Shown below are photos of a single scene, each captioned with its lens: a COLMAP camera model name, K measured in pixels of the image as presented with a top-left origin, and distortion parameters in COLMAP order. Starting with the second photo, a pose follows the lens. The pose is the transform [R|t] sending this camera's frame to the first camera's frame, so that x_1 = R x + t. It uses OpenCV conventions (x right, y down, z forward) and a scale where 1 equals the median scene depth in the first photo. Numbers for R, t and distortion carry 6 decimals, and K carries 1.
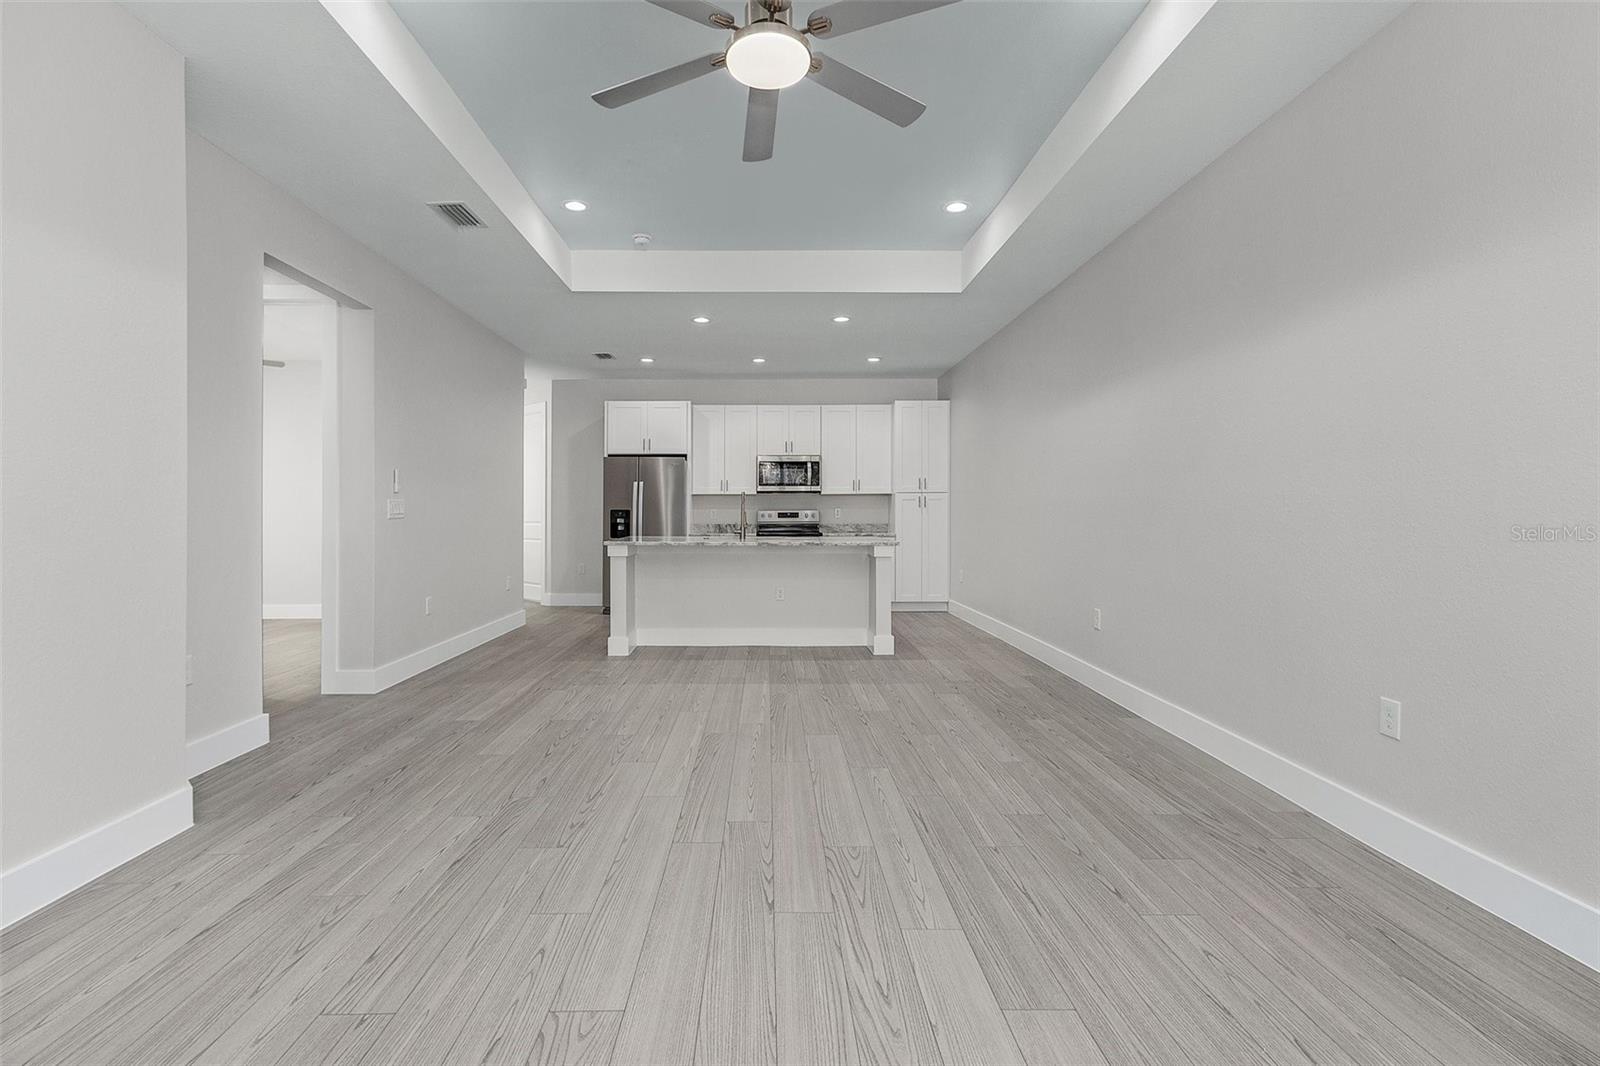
lens RADIAL K [[747.4, 0, 775.8], [0, 747.4, 519.5], [0, 0, 1]] dist [0.000170, 0.000529]
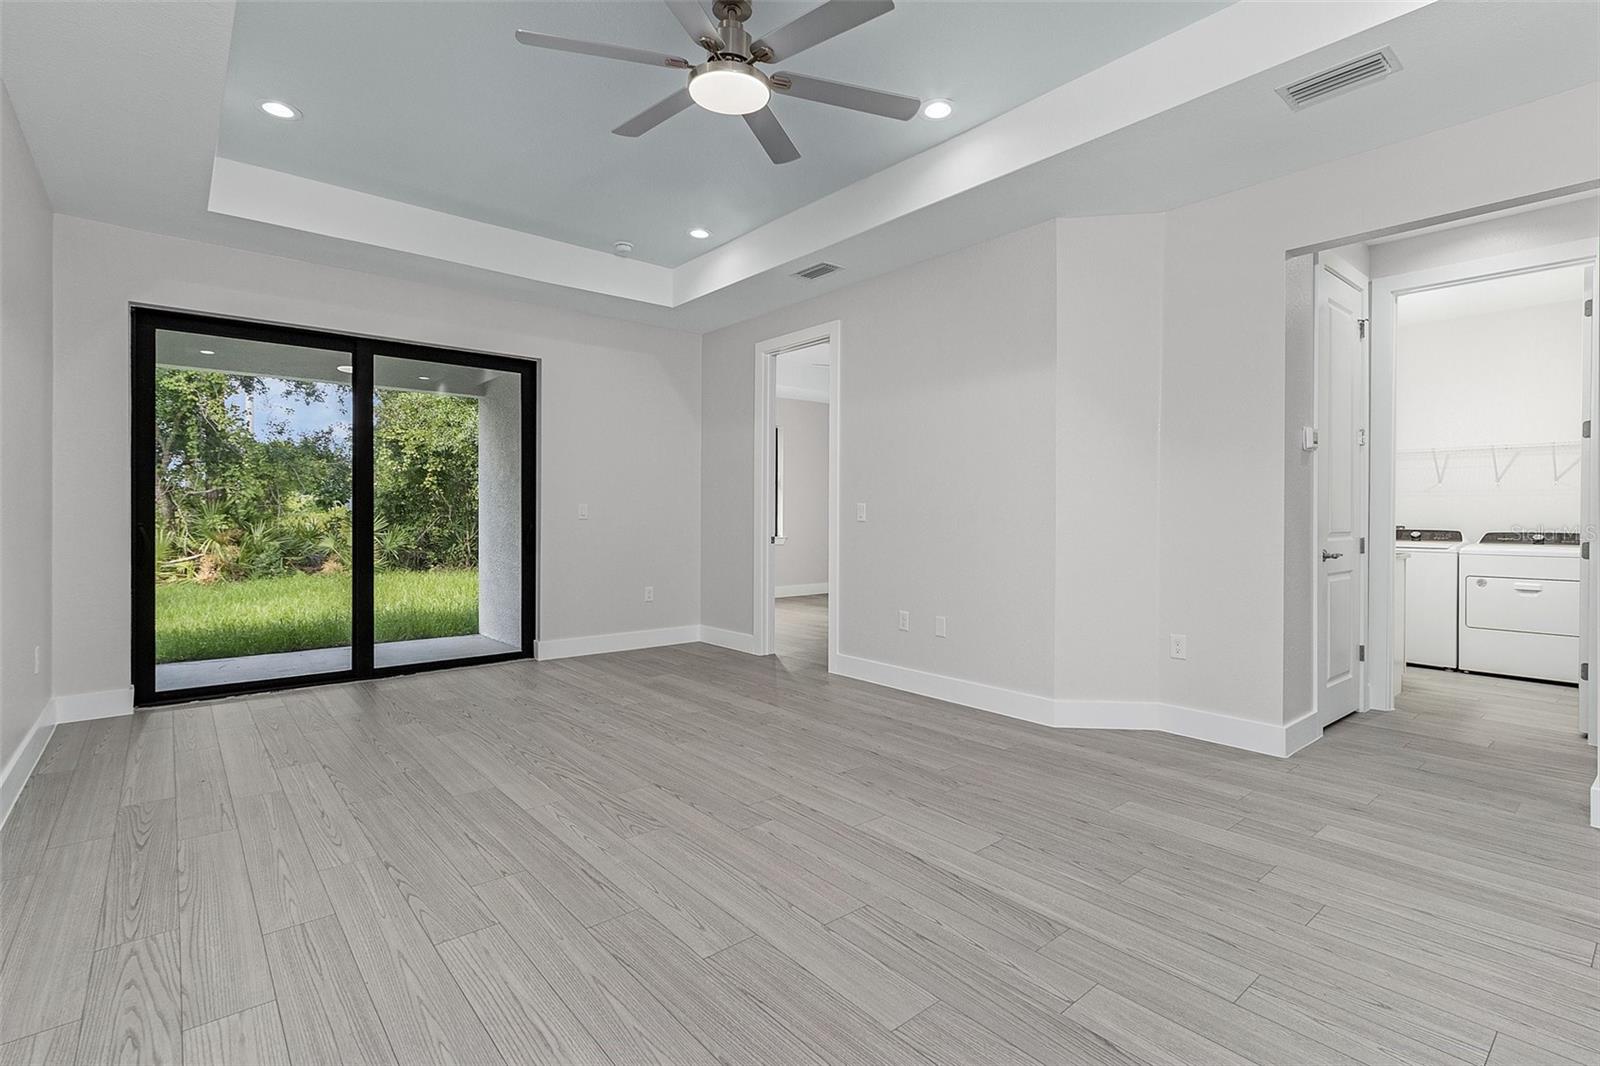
lens RADIAL K [[747.4, 0, 780.7], [0, 747.4, 506.3], [0, 0, 1]] dist [0.000170, 0.000529]
pose [[-0.784492, -0.008183, -0.620085, 0.276873], [-0.009012, 0.999958, -0.001794, -0.010360], [0.620074, 0.004181, -0.784532, 0.887777]]
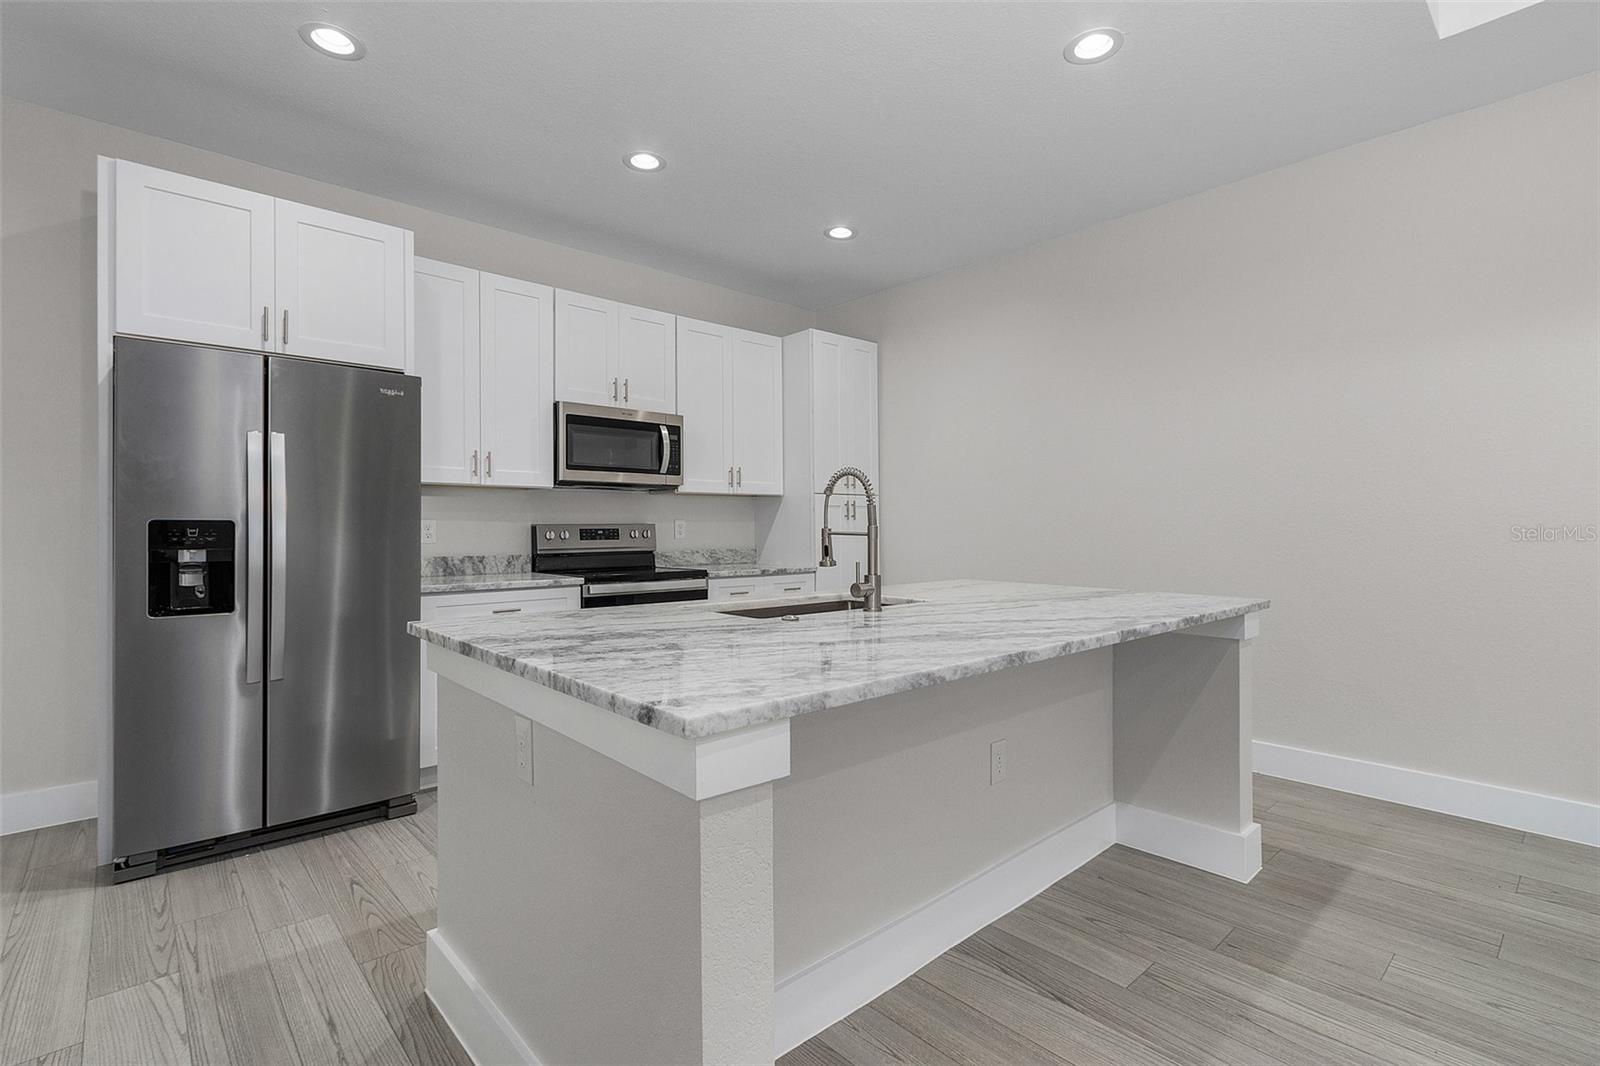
lens RADIAL K [[747.4, 0, 795.2], [0, 747.4, 532.1], [0, 0, 1]] dist [0.000170, 0.000529]
pose [[0.751168, -0.003214, 0.660103, -0.327987], [0.005757, 0.999982, -0.001682, -0.009557], [-0.660086, 0.005064, 0.751173, 0.895792]]
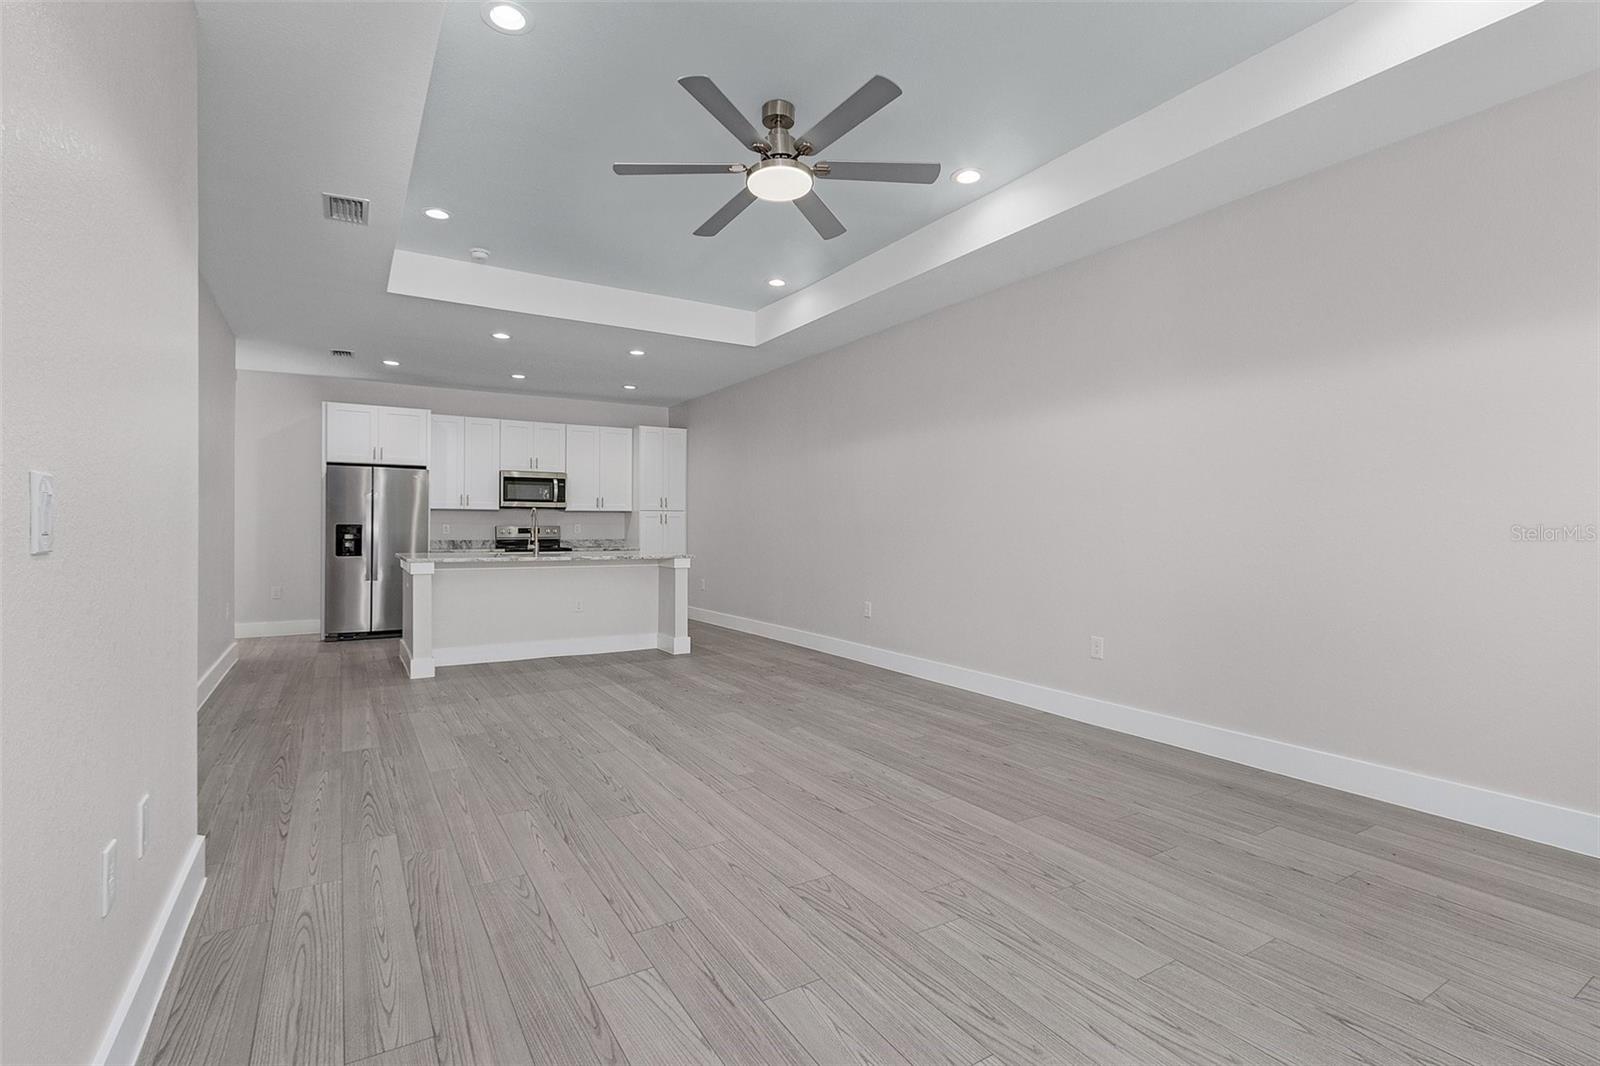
lens RADIAL K [[747.4, 0, 795.0], [0, 747.4, 527.3], [0, 0, 1]] dist [0.000170, 0.000529]
pose [[0.856551, 0.004089, 0.516047, -0.310741], [0.001742, 0.999940, -0.010815, 0.001108], [-0.516060, 0.010162, 0.856492, -0.062282]]
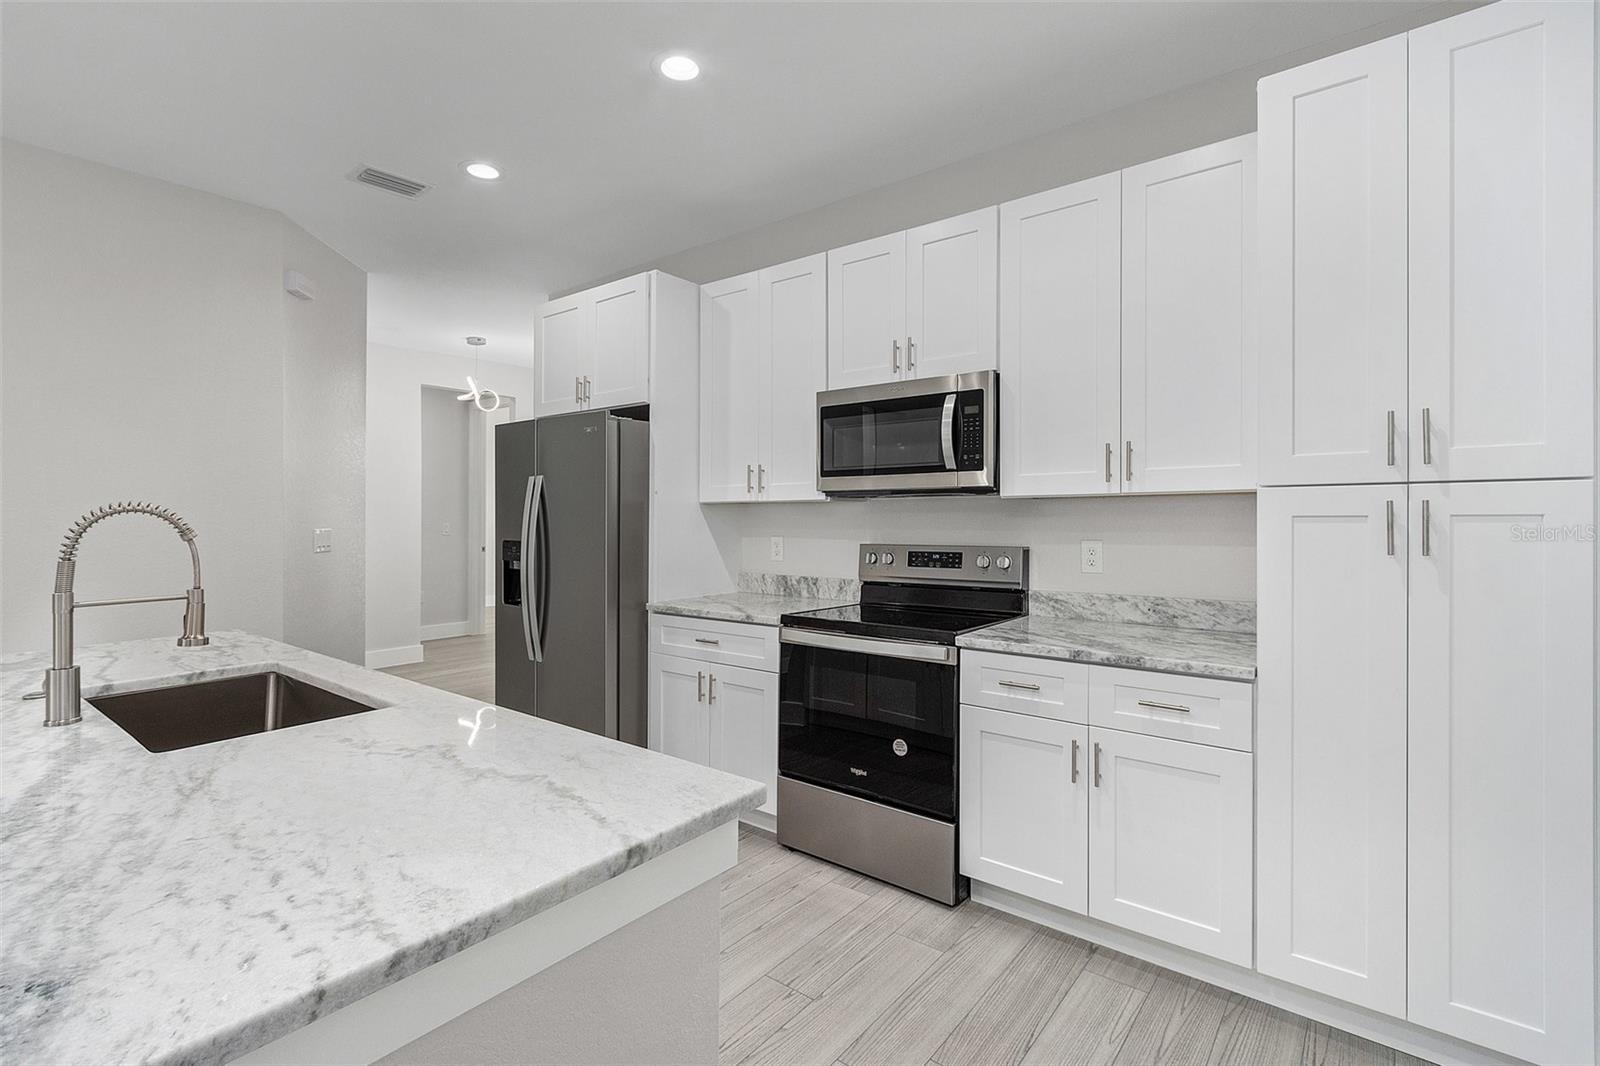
lens RADIAL K [[747.4, 0, 800.0], [0, 747.4, 518.0], [0, 0, 1]] dist [0.000170, 0.000529]
pose [[0.768651, 0.000414, -0.639668, 0.300148], [-0.004841, 0.999975, -0.005170, -0.036860], [0.639650, 0.007070, 0.768634, 1.119714]]
